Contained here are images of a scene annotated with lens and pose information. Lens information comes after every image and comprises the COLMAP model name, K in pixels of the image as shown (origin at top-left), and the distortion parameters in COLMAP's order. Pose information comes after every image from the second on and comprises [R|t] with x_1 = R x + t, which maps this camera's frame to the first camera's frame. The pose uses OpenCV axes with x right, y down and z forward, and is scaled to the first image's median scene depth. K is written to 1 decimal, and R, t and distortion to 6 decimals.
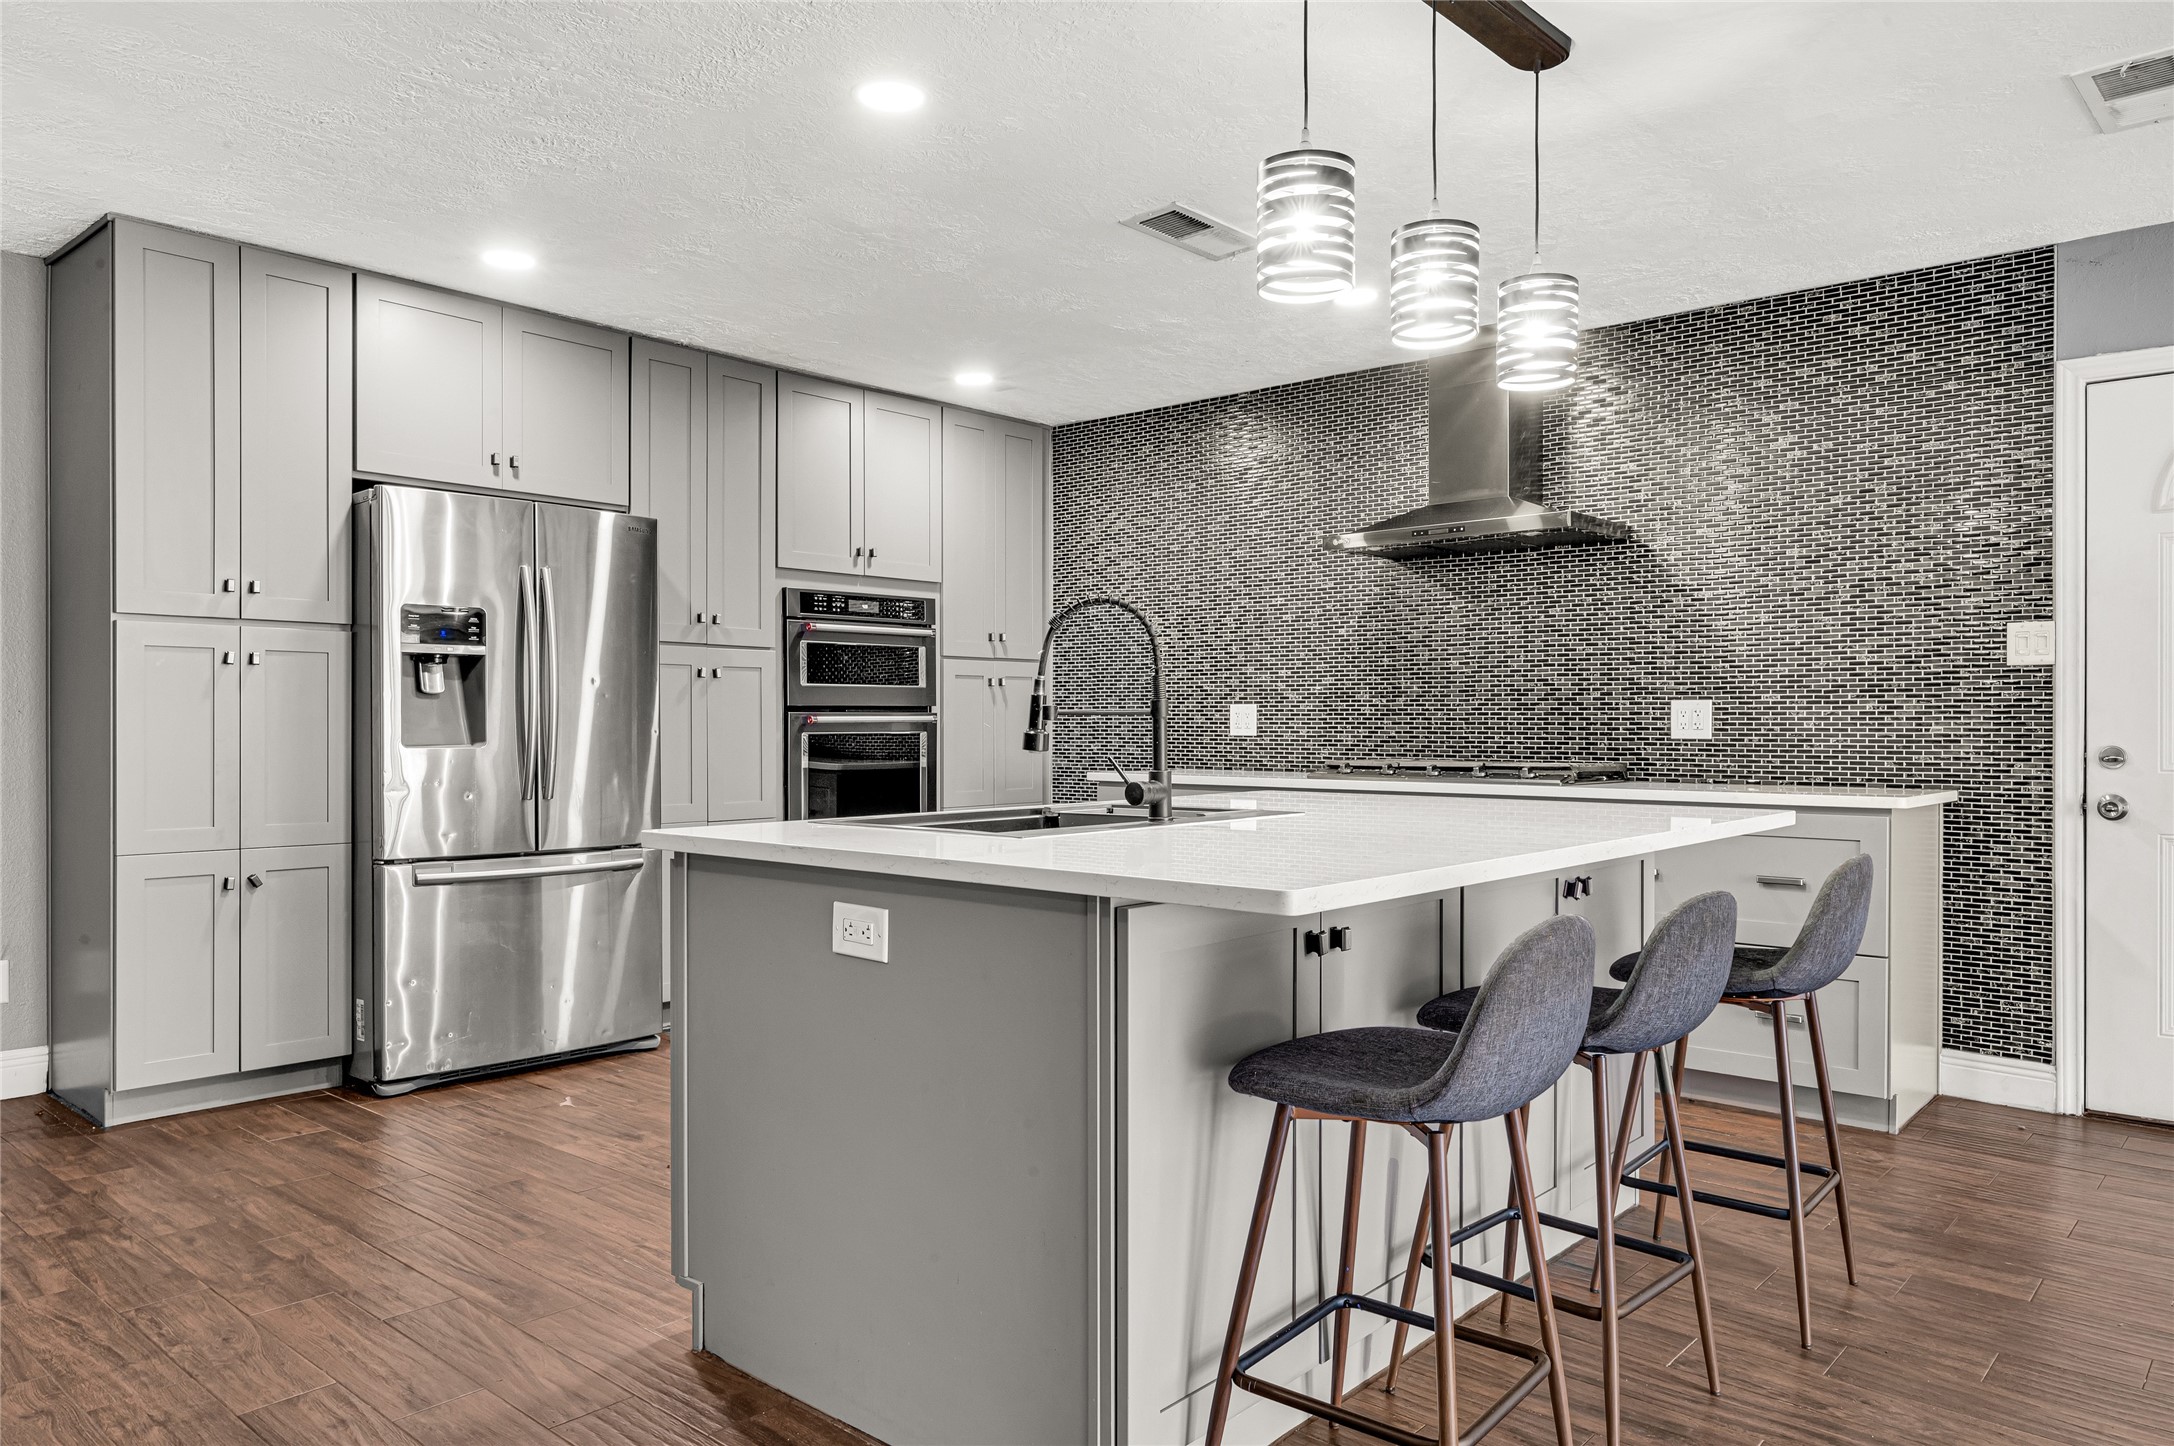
lens RADIAL K [[1450.7, 0, 1092.0], [0, 1450.7, 732.4], [0, 0, 1]] dist [0.000697, -0.002058]
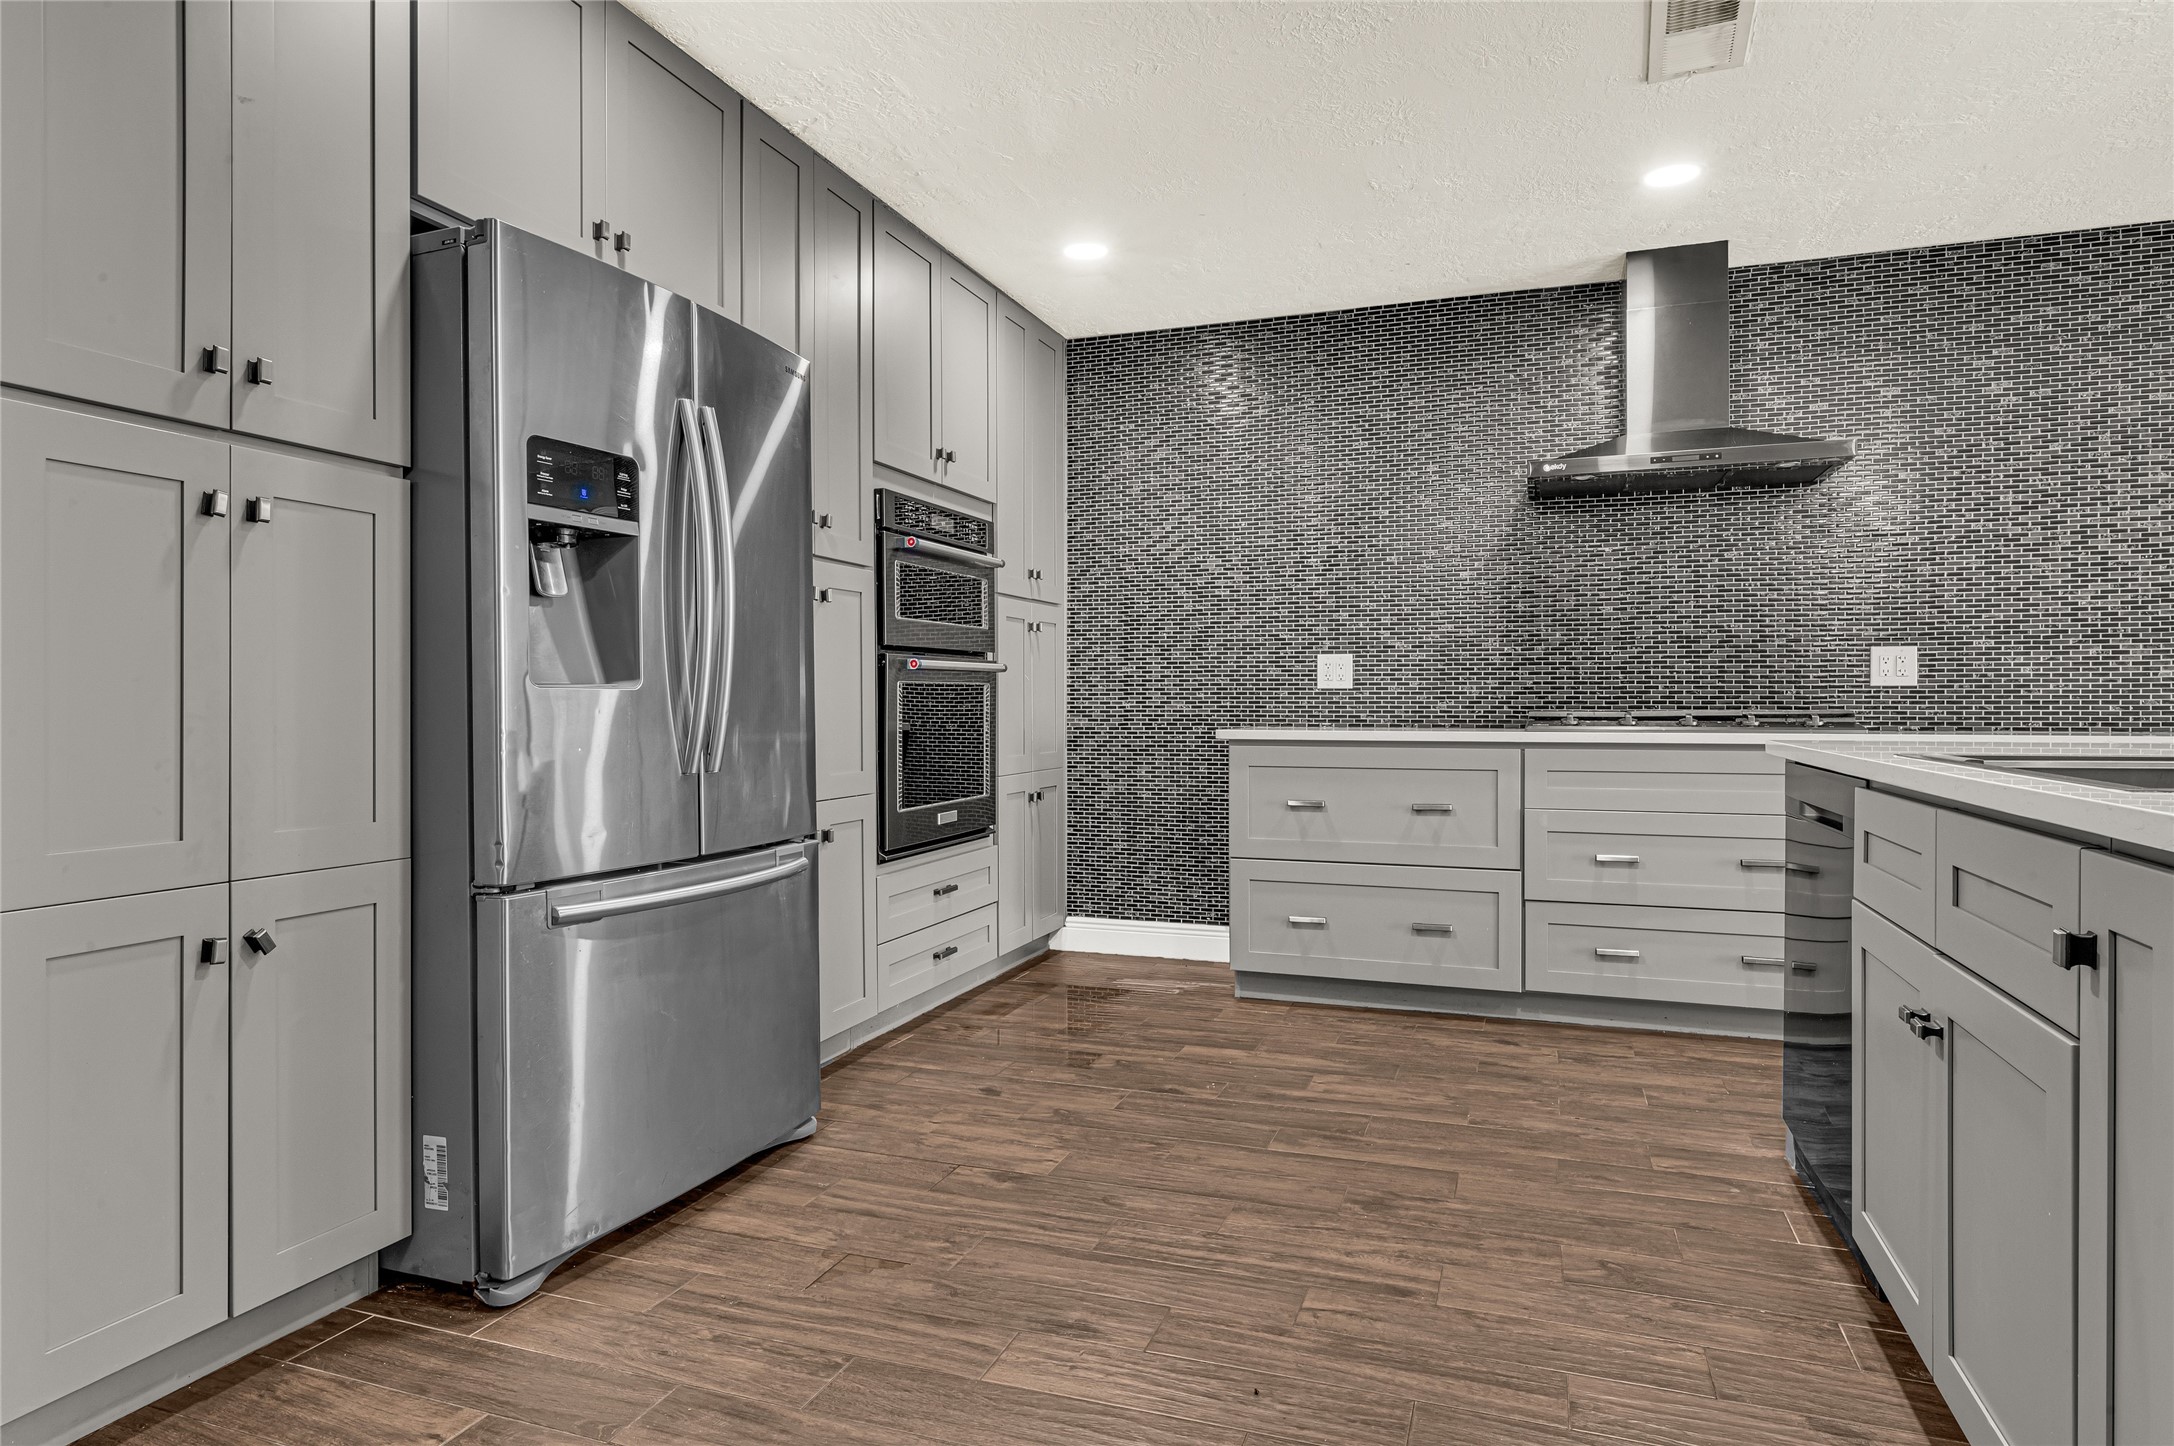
lens RADIAL K [[1236.6, 0, 1087.7], [0, 1236.6, 703.5], [0, 0, 1]] dist [-0.004741, 0.001829]
pose [[0.932894, -0.001893, 0.360145, -0.424387], [0.004044, 0.999978, -0.005218, 0.019834], [-0.360127, 0.006325, 0.932882, 0.445611]]
